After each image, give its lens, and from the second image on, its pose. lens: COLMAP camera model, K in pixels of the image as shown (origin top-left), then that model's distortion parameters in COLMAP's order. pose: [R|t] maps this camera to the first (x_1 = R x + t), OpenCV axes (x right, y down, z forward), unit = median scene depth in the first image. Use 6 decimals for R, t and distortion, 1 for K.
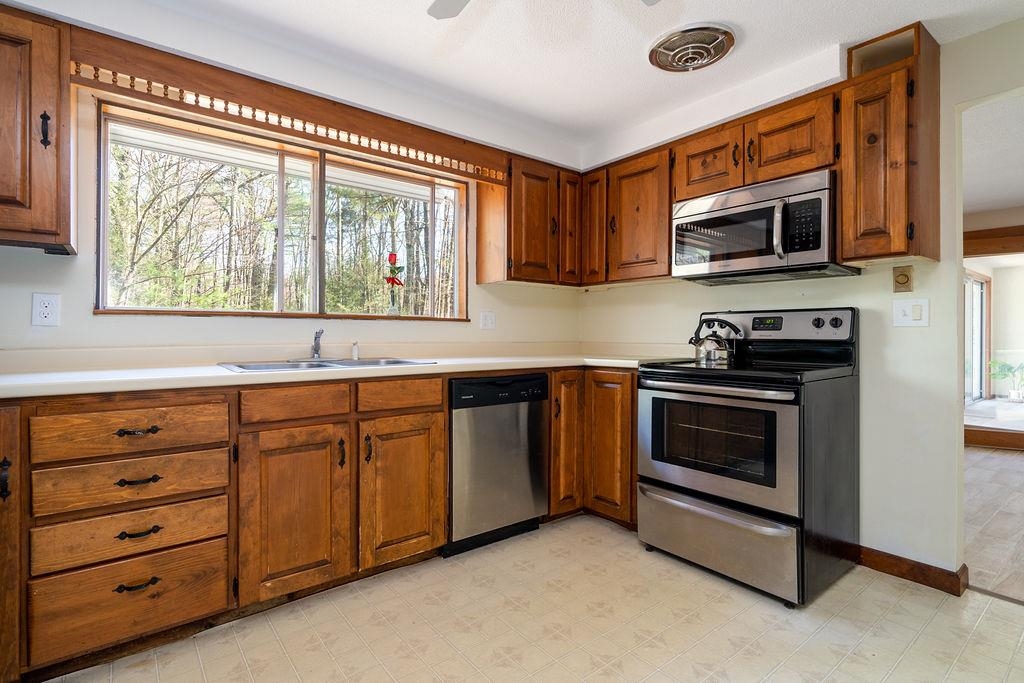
lens RADIAL K [[495.8, 0, 511.2], [0, 495.8, 337.1], [0, 0, 1]] dist [-0.000999, 0.000235]
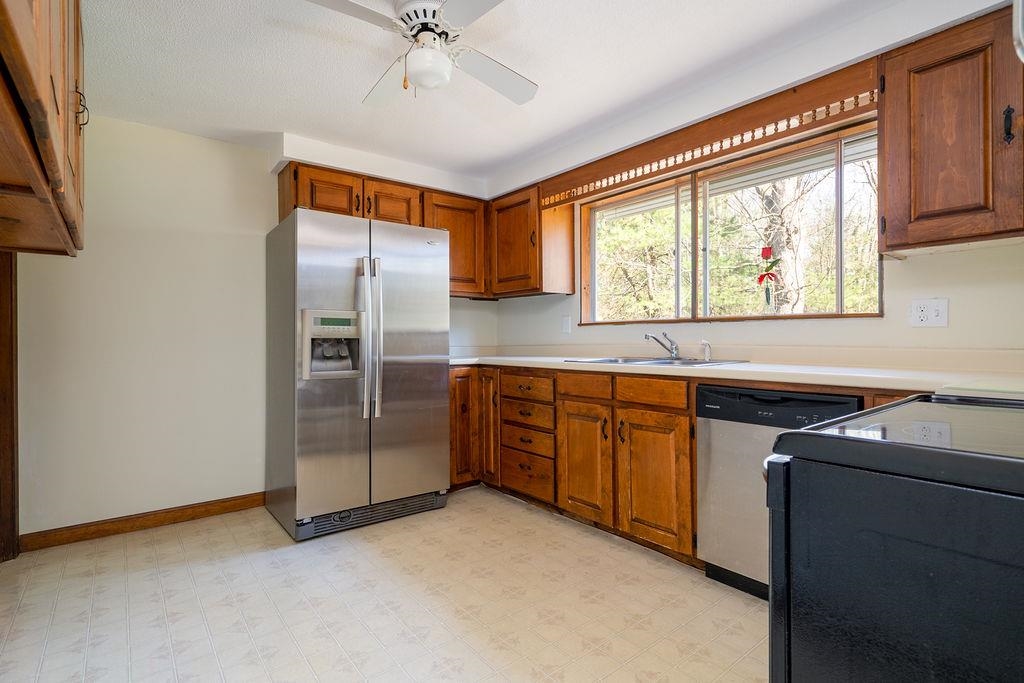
lens RADIAL K [[499.9, 0, 512.0], [0, 499.9, 341.5], [0, 0, 1]] dist [-0.000108, -0.000220]
pose [[-0.000712, 0.005352, -0.999985, 0.935884], [0.000891, 0.999985, 0.005351, -0.001013], [0.999999, -0.000887, -0.000717, 0.741180]]
